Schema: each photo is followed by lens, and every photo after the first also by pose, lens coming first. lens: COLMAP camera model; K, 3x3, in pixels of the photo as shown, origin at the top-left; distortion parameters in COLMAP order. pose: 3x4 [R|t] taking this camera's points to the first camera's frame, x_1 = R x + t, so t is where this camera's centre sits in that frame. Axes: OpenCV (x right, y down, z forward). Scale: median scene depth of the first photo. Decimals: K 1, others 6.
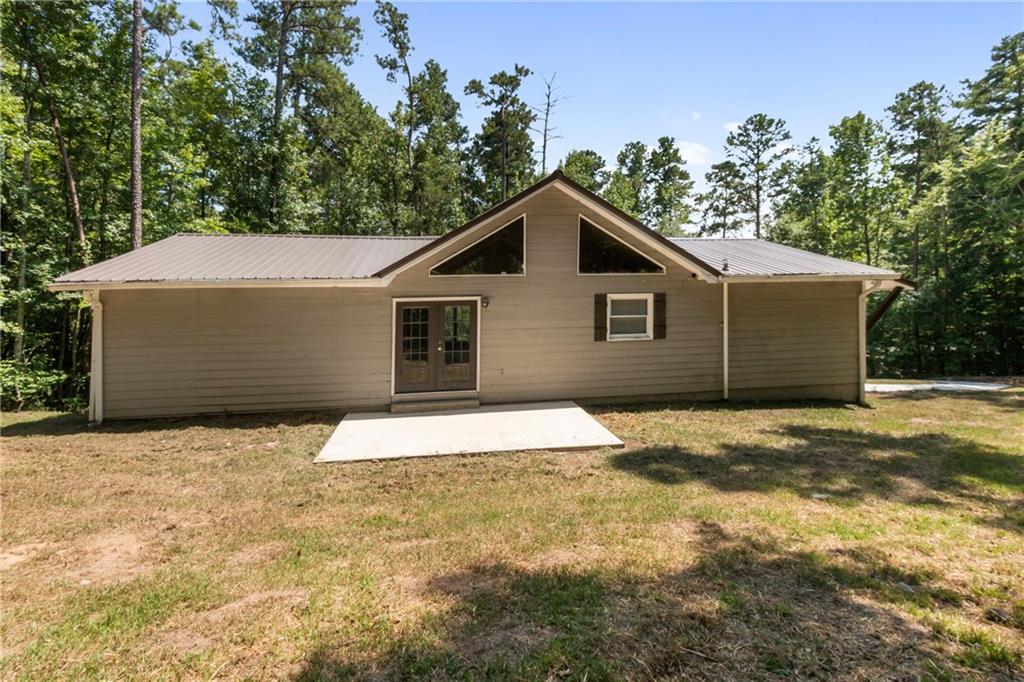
lens RADIAL K [[489.0, 0, 521.6], [0, 489.0, 305.5], [0, 0, 1]] dist [-0.000033, 0.000558]
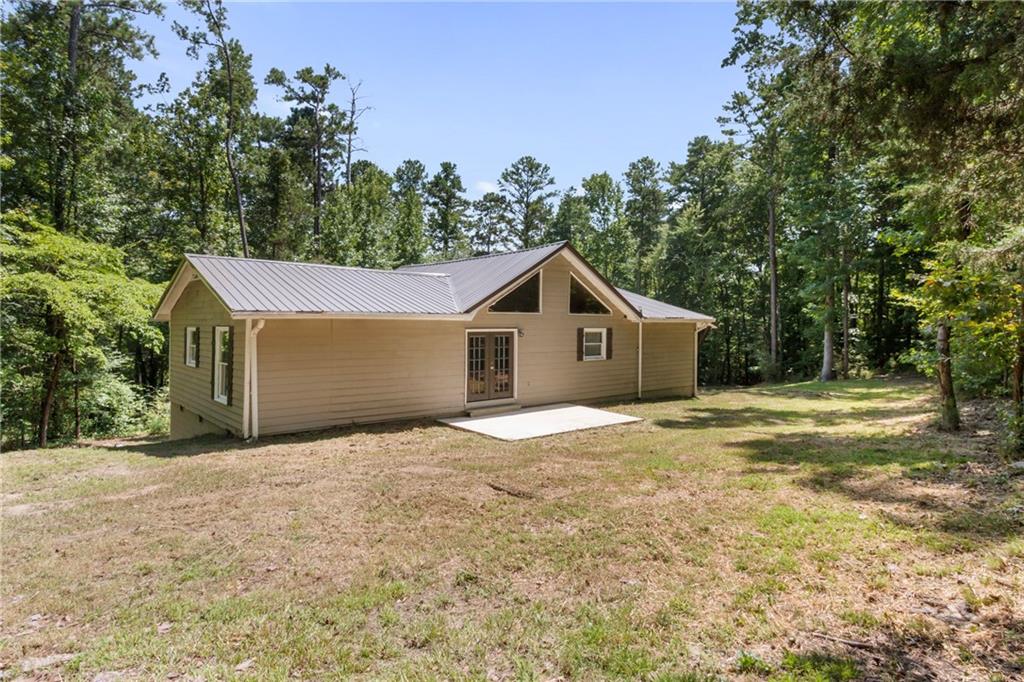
lens RADIAL K [[558.6, 0, 511.1], [0, 558.6, 342.7], [0, 0, 1]] dist [0.005372, -0.000553]
pose [[0.860496, 0.006001, 0.509421, -0.241116], [-0.020376, 0.999536, 0.022644, -0.003969], [-0.509049, -0.029865, 0.860219, -0.087671]]
